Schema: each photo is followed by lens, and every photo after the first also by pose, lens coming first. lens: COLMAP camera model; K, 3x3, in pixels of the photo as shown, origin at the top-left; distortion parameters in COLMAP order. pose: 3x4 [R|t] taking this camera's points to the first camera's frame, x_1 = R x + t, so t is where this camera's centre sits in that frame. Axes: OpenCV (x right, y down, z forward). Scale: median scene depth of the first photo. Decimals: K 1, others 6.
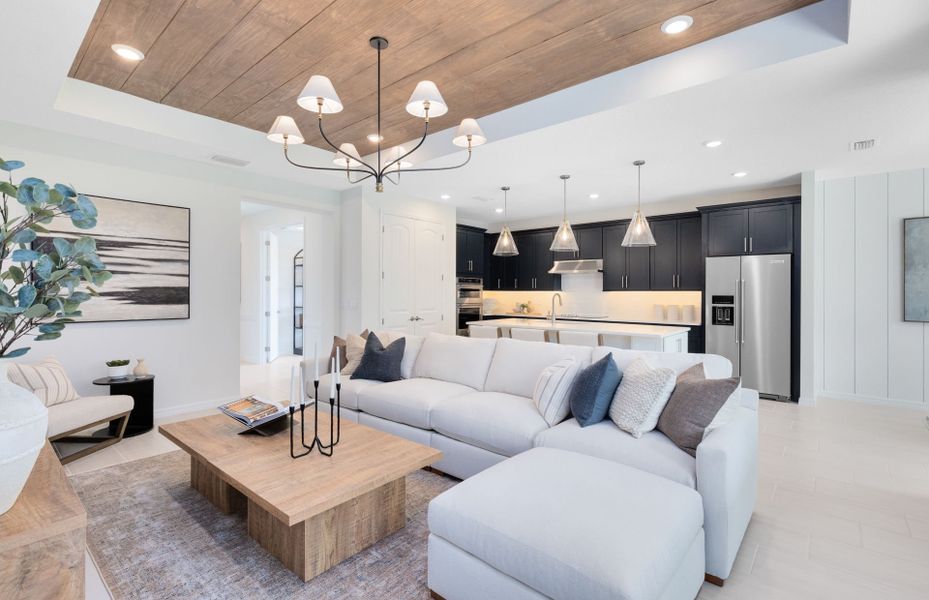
lens RADIAL K [[424.5, 0, 464.0], [0, 424.5, 292.4], [0, 0, 1]] dist [0.016555, 0.000756]
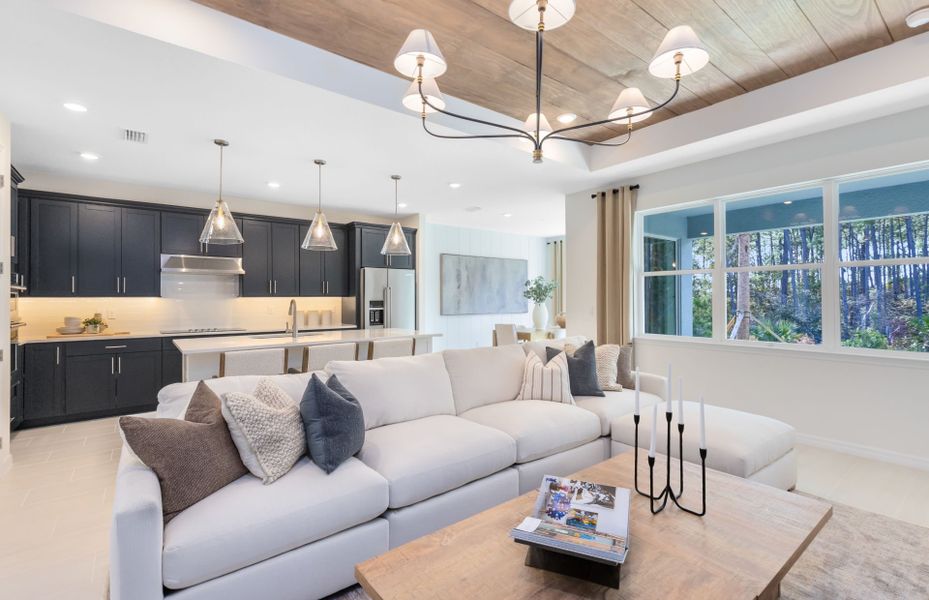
lens RADIAL K [[424.5, 0, 462.4], [0, 424.5, 298.8], [0, 0, 1]] dist [0.016555, 0.000756]
pose [[0.193040, -0.008253, 0.981156, -0.506376], [0.001190, 0.999966, 0.008177, -0.006451], [-0.981190, -0.000411, 0.193044, 0.519137]]
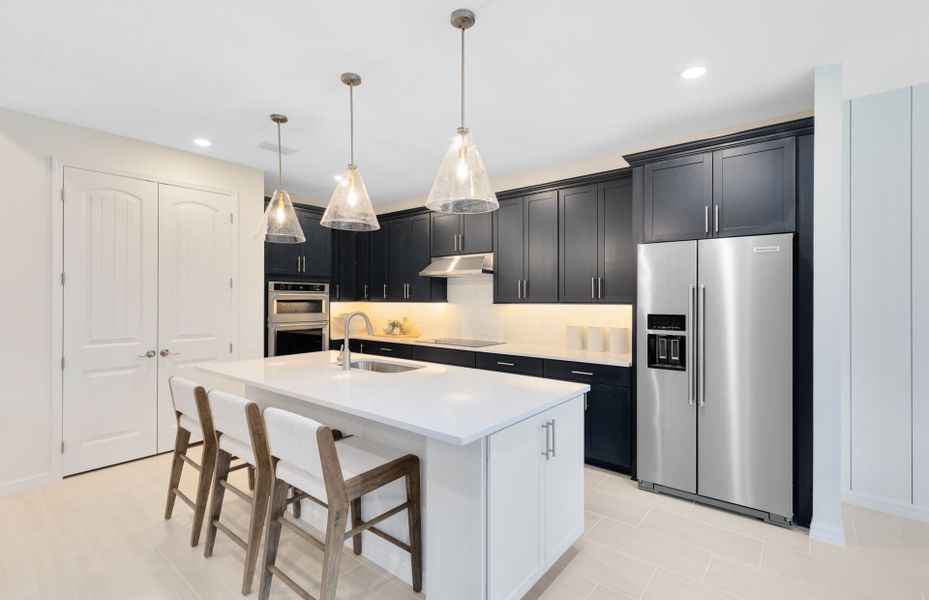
lens RADIAL K [[424.5, 0, 460.0], [0, 424.5, 299.4], [0, 0, 1]] dist [0.016555, 0.000756]
pose [[0.999572, -0.003829, 0.028997, 0.319209], [0.003731, 0.999987, 0.003427, -0.013922], [-0.029010, -0.003317, 0.999574, 0.454448]]
